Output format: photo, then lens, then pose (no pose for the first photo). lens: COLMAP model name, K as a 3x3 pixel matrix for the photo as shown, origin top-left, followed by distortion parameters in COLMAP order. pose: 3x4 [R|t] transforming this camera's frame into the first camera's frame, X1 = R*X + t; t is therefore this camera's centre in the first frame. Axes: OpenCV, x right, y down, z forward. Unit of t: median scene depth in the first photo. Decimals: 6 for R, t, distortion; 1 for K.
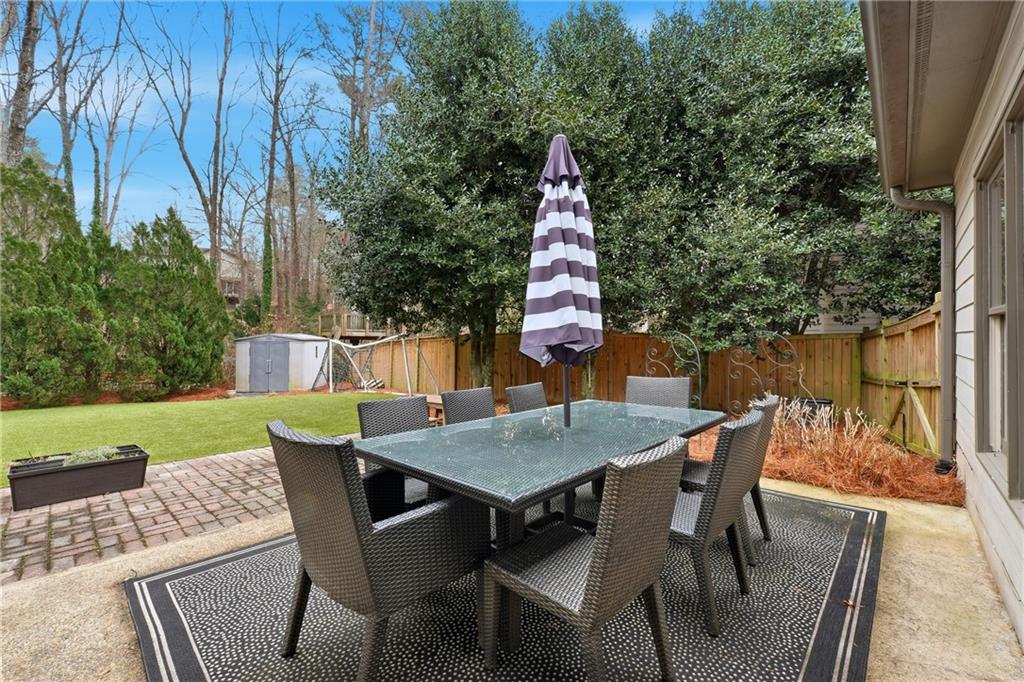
lens RADIAL K [[431.7, 0, 508.7], [0, 431.7, 335.2], [0, 0, 1]] dist [-0.020862, 0.000068]
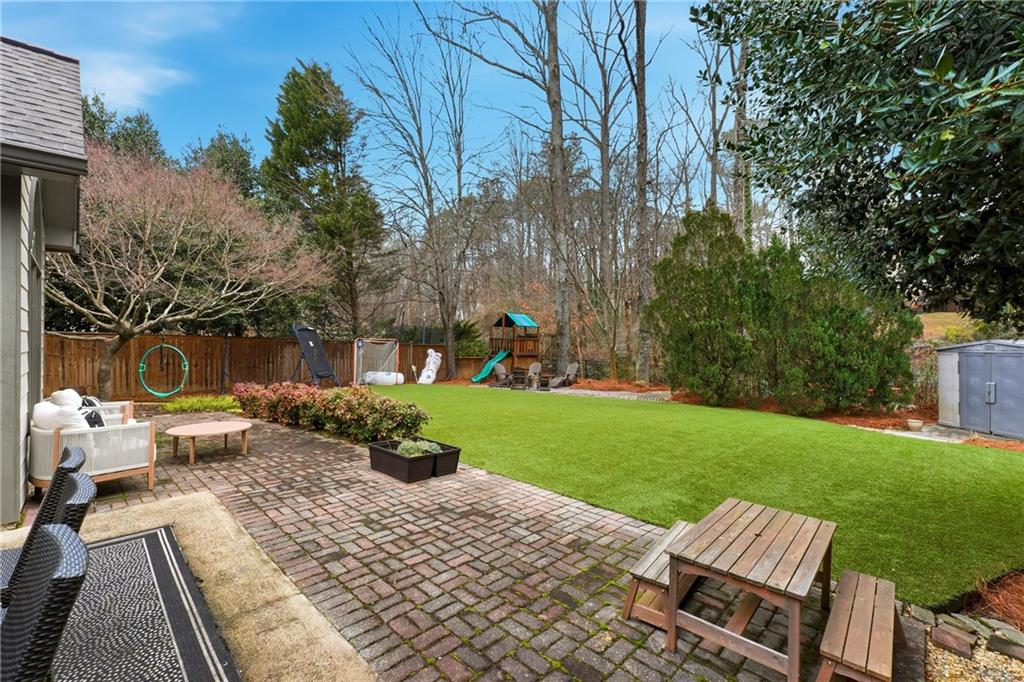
lens RADIAL K [[431.7, 0, 508.7], [0, 431.7, 335.2], [0, 0, 1]] dist [-0.020862, 0.000068]
pose [[-0.035221, -0.016760, -0.999239, 0.335077], [0.009784, 0.999806, -0.017114, -0.032487], [0.999332, -0.010380, -0.035050, 1.331591]]
